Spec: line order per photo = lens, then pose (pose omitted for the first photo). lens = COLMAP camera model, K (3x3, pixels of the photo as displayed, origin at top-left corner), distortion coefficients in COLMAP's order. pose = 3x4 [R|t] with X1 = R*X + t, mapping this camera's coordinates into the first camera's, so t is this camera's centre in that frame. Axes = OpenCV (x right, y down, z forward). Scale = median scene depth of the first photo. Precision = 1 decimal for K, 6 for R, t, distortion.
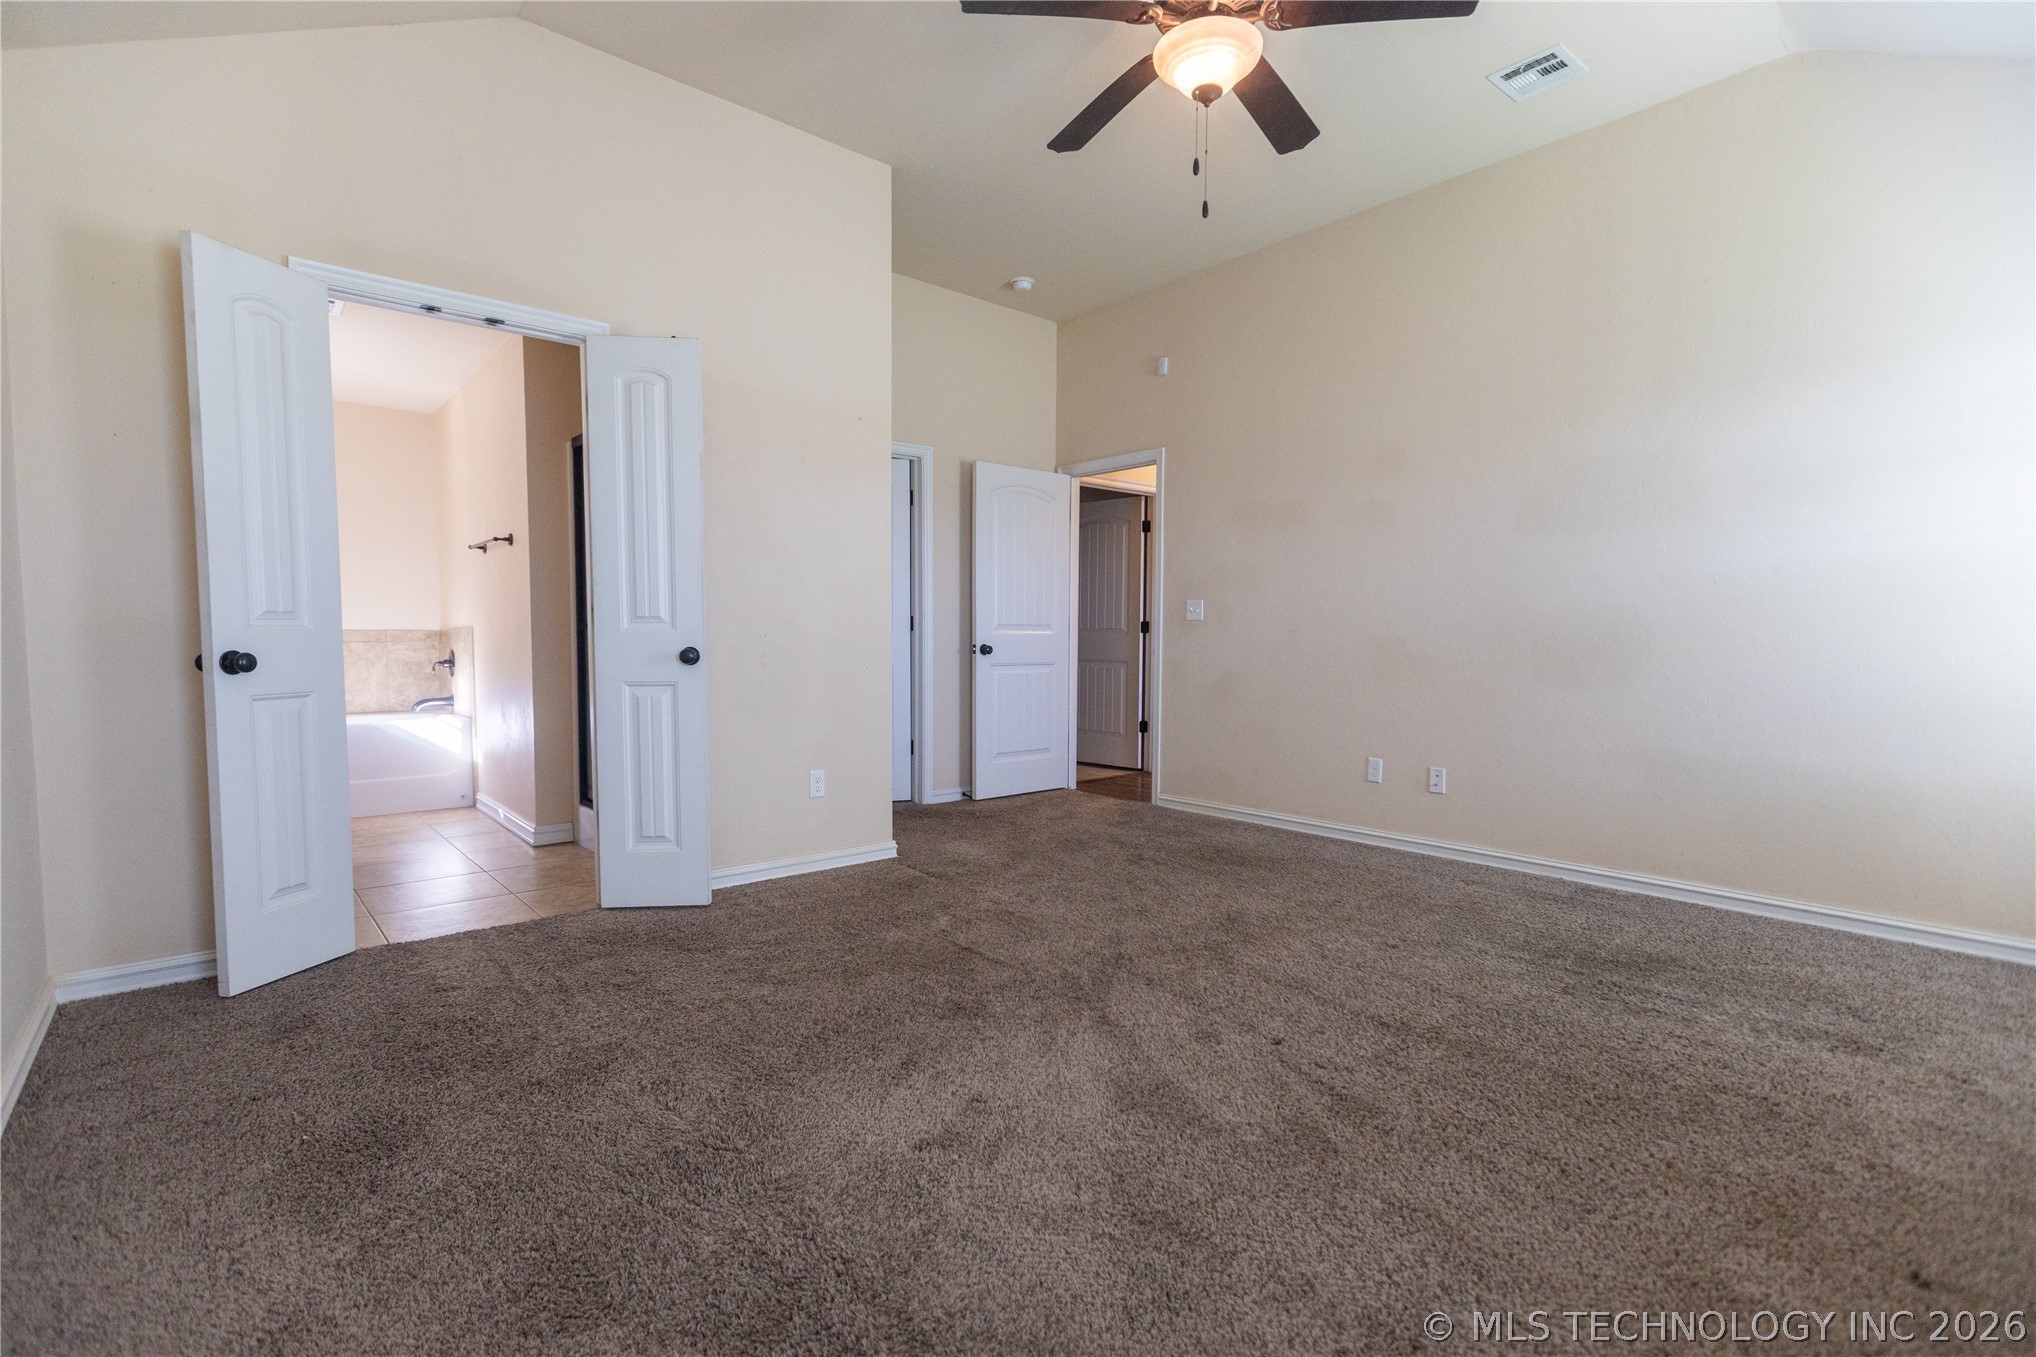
lens RADIAL K [[924.5, 0, 1024.0], [0, 924.5, 685.2], [0, 0, 1]] dist [0.001093, -0.000334]
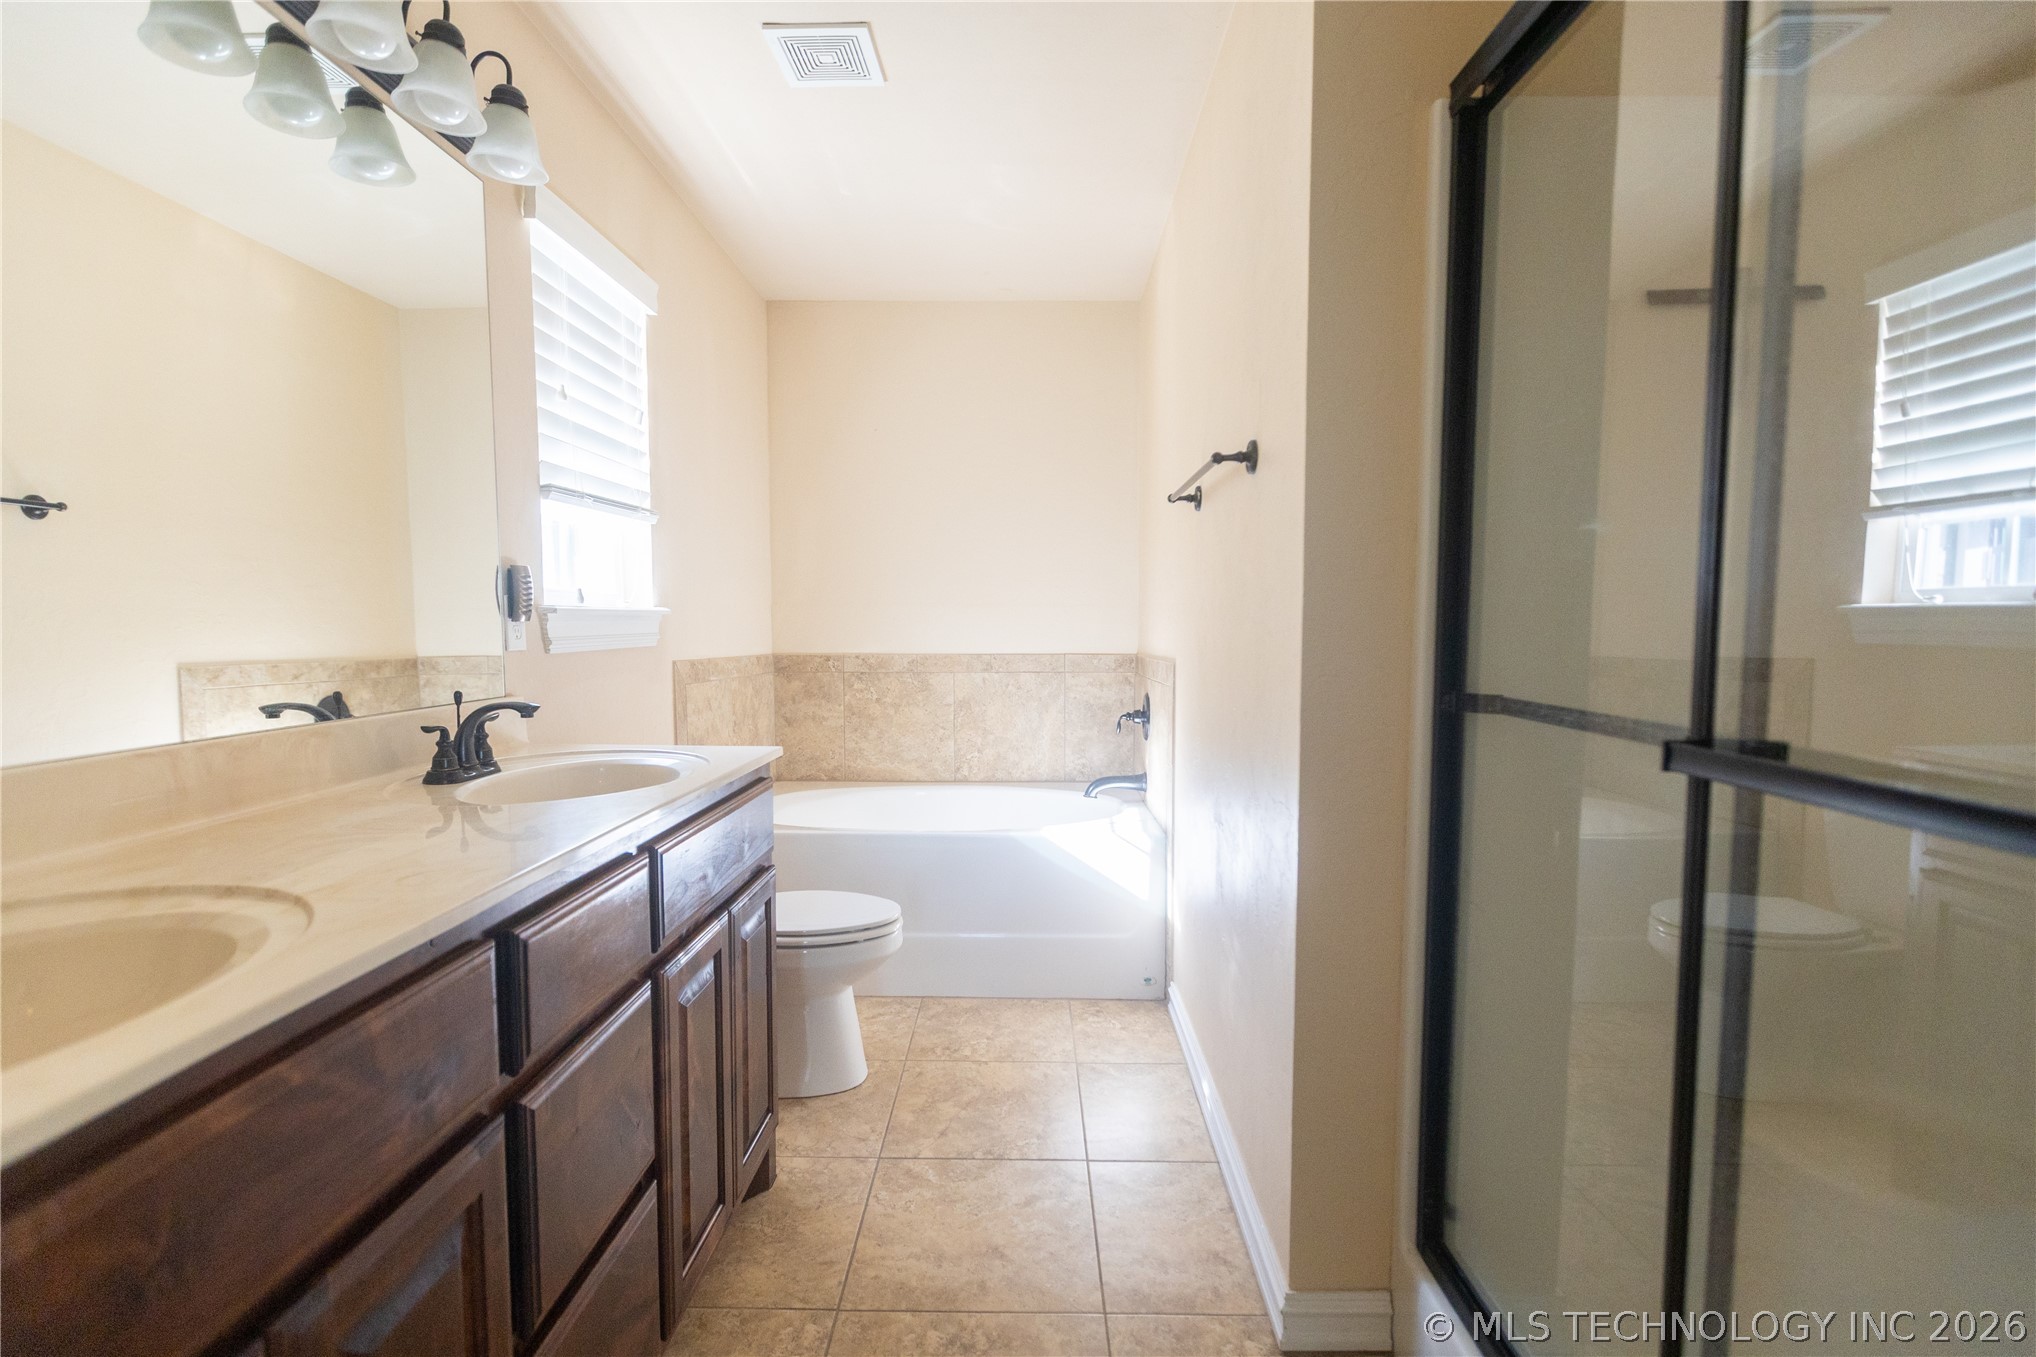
lens RADIAL K [[924.5, 0, 1024.0], [0, 924.5, 685.2], [0, 0, 1]] dist [0.001093, -0.000334]
pose [[0.743951, 0.042930, -0.666854, -0.294805], [-0.032745, 0.999077, 0.027788, -0.057105], [0.667432, 0.001163, 0.744670, 0.525124]]
